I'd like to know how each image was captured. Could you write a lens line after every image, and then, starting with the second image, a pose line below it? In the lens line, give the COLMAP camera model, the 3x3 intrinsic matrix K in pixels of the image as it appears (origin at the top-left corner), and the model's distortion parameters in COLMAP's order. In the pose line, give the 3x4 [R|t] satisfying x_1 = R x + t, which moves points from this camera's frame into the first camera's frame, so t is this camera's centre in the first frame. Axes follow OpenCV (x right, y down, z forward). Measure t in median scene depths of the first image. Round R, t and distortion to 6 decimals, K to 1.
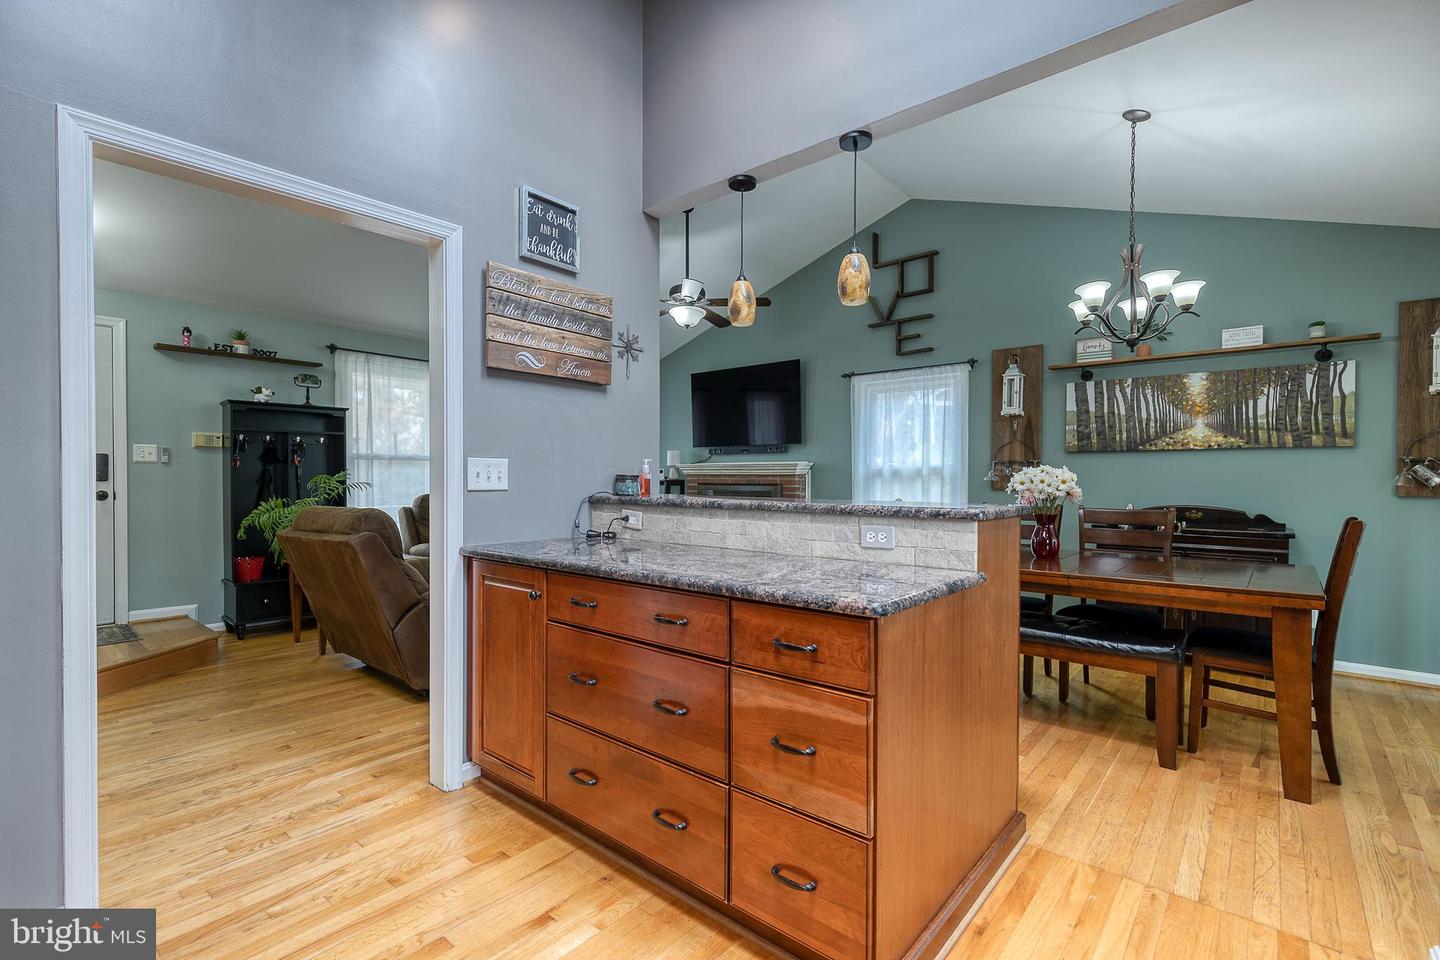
lens RADIAL K [[565.2, 0, 771.8], [0, 565.2, 480.7], [0, 0, 1]] dist [0.013665, 0.000308]
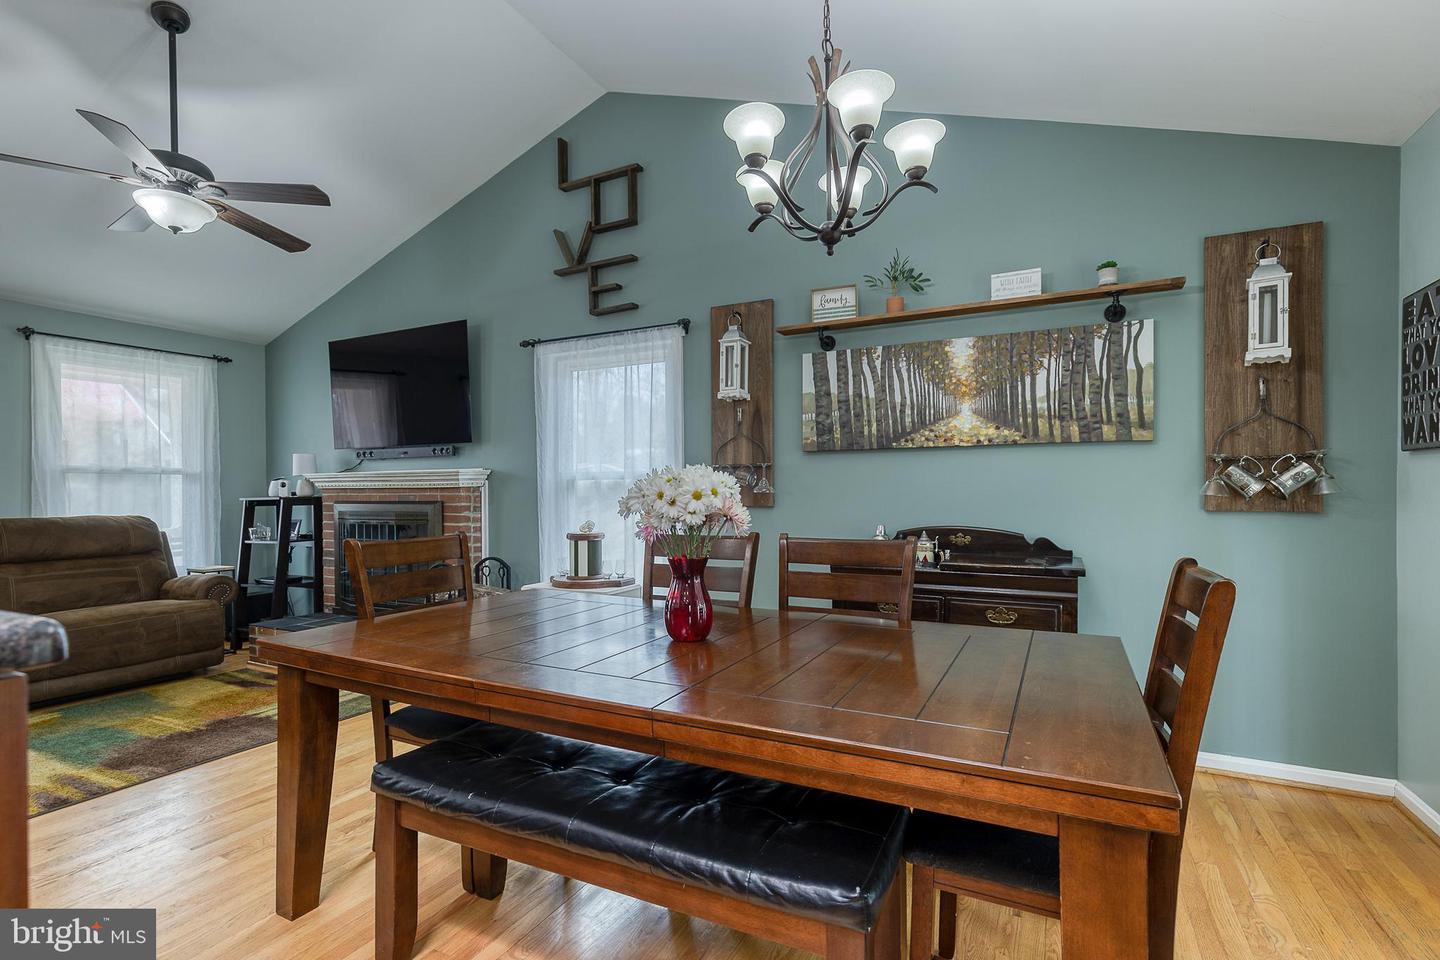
lens RADIAL K [[628.4, 0, 696.8], [0, 628.4, 490.6], [0, 0, 1]] dist [0.015772, -0.000405]
pose [[0.979677, -0.010812, 0.200291, 0.266409], [0.011633, 0.999928, -0.002924, -0.002132], [-0.200245, 0.005195, 0.979732, 0.302254]]
